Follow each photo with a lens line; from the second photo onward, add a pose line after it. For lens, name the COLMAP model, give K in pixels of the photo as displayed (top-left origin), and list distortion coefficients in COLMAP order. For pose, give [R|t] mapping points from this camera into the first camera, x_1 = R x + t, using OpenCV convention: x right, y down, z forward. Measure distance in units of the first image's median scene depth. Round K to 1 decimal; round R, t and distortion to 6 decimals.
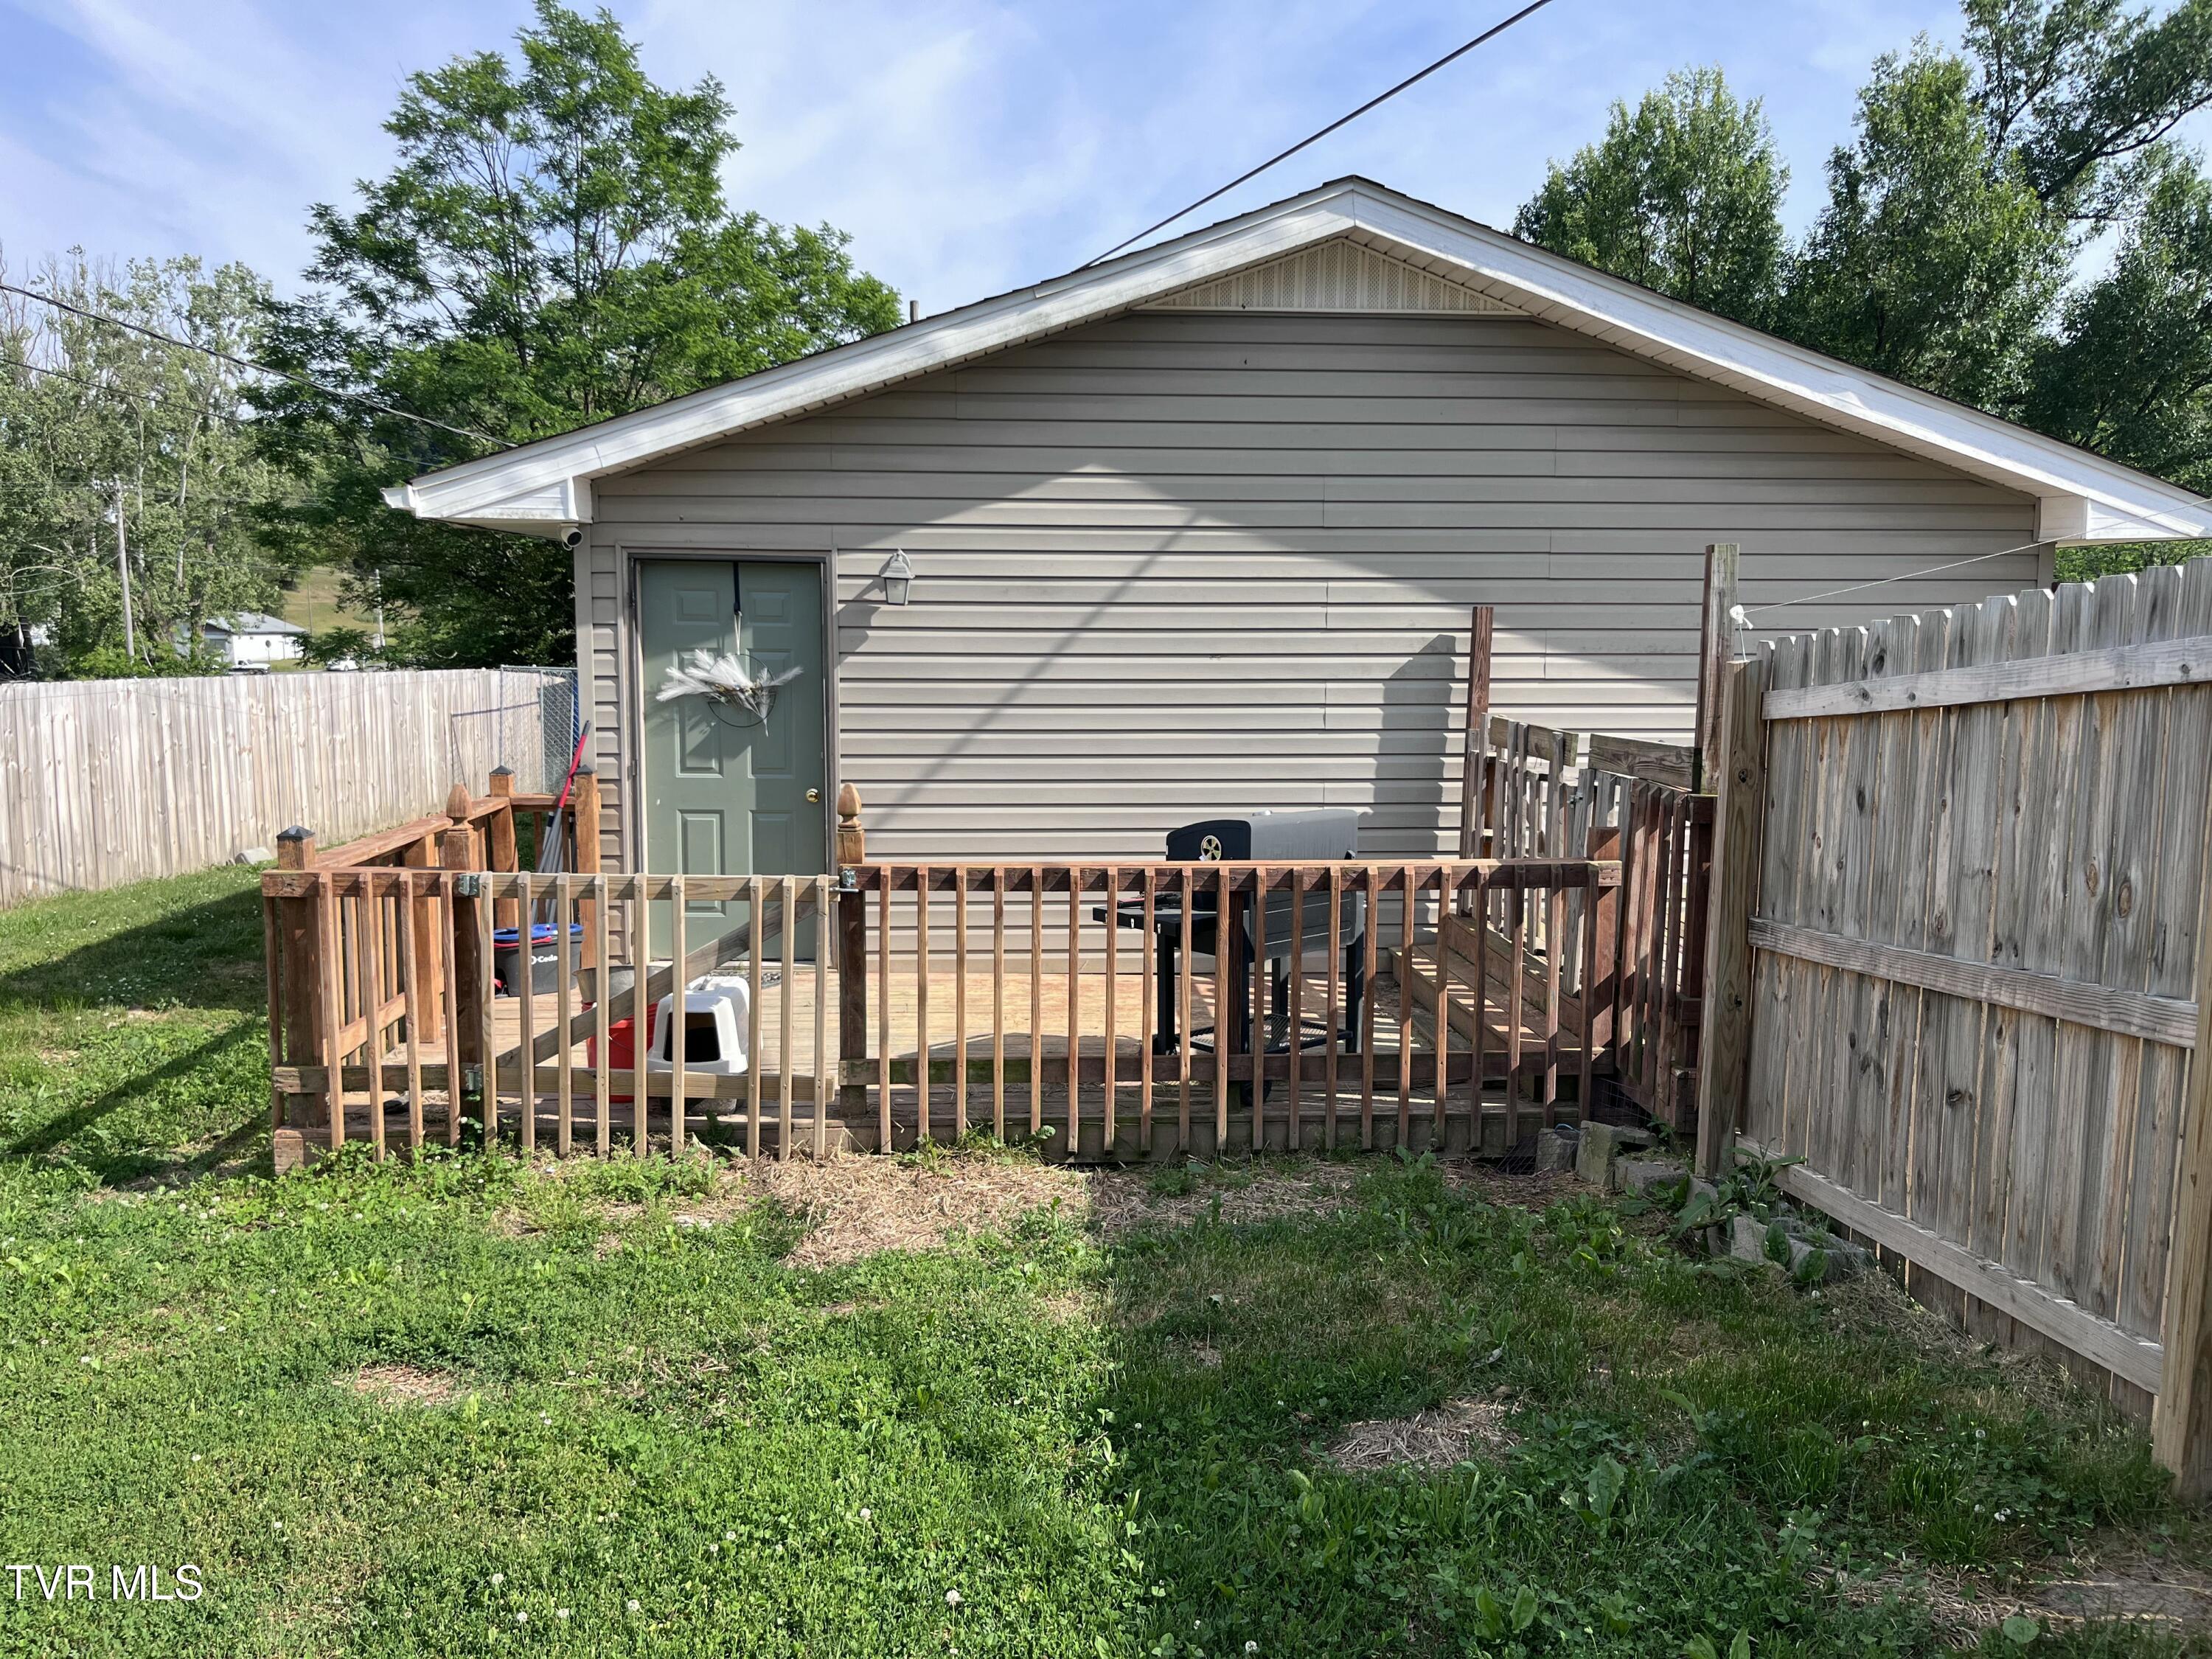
lens RADIAL K [[1677.9, 0, 1106.0], [0, 1677.9, 829.5], [0, 0, 1]] dist [0.091826, -0.156396]
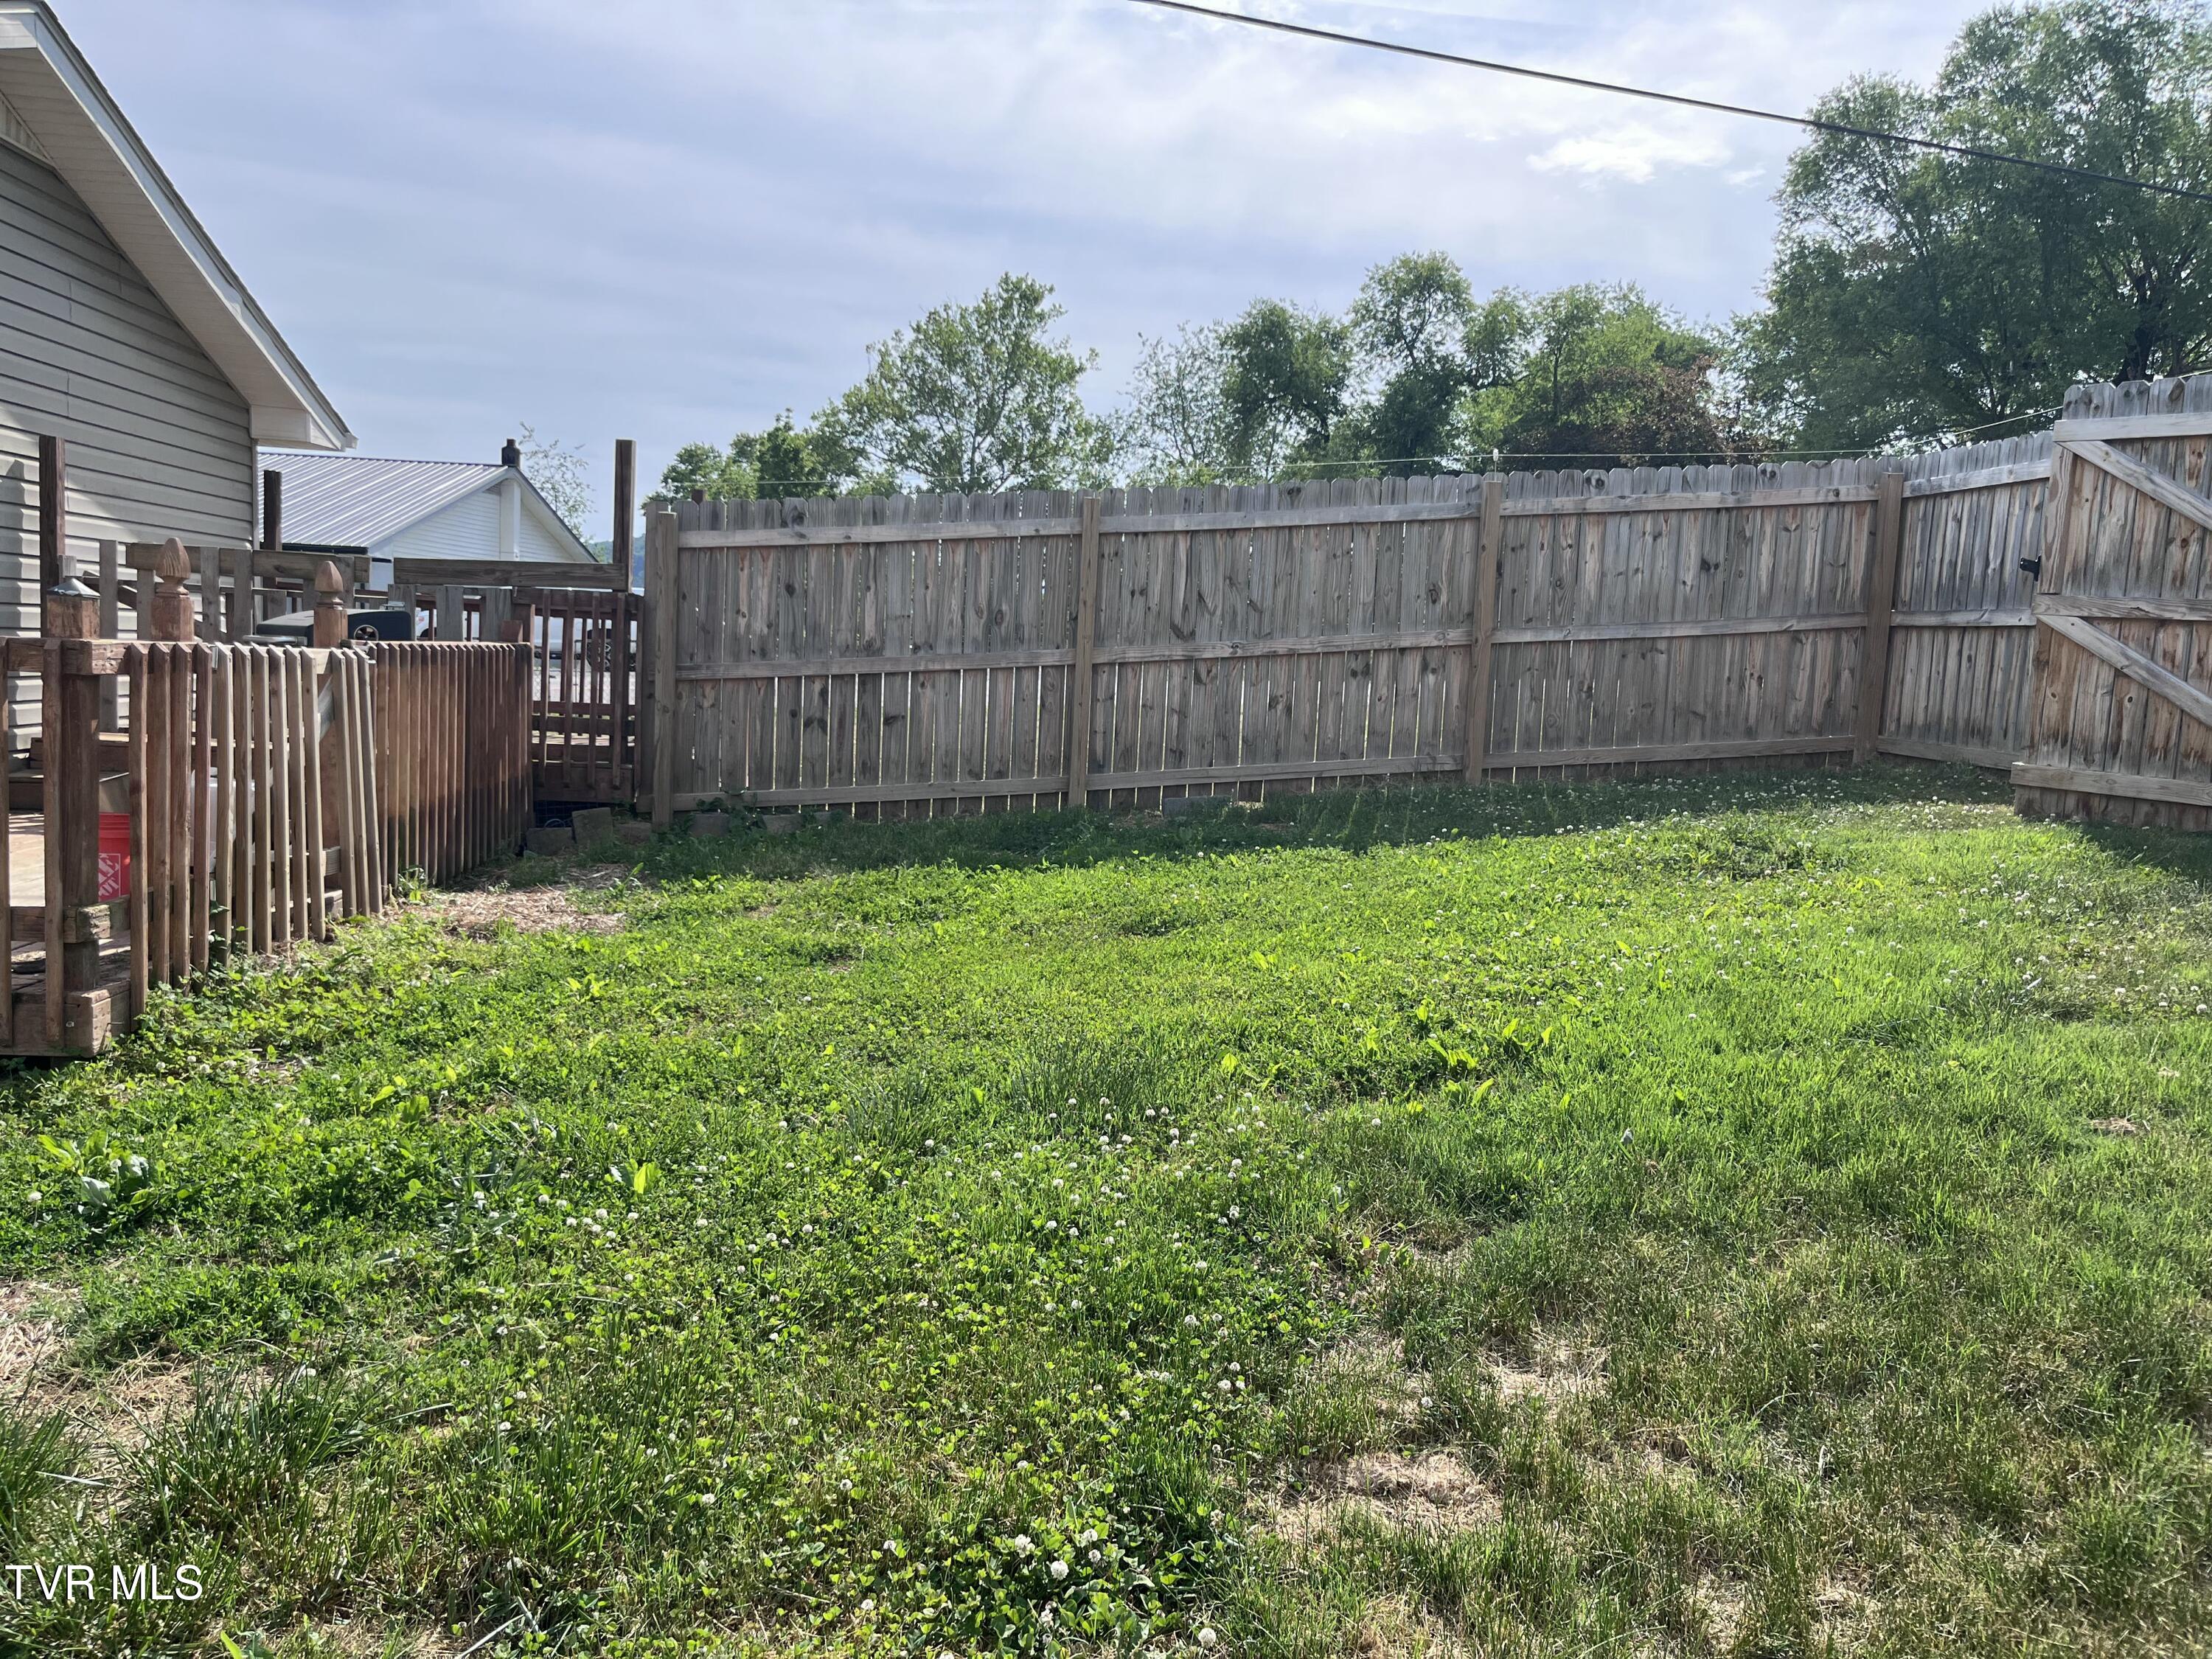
lens RADIAL K [[1677.9, 0, 1106.0], [0, 1677.9, 829.5], [0, 0, 1]] dist [0.091826, -0.156396]
pose [[-0.027866, -0.101956, 0.994399, -0.811477], [0.070014, 0.992143, 0.103687, 0.042917], [-0.997157, 0.072511, -0.020508, 0.360968]]
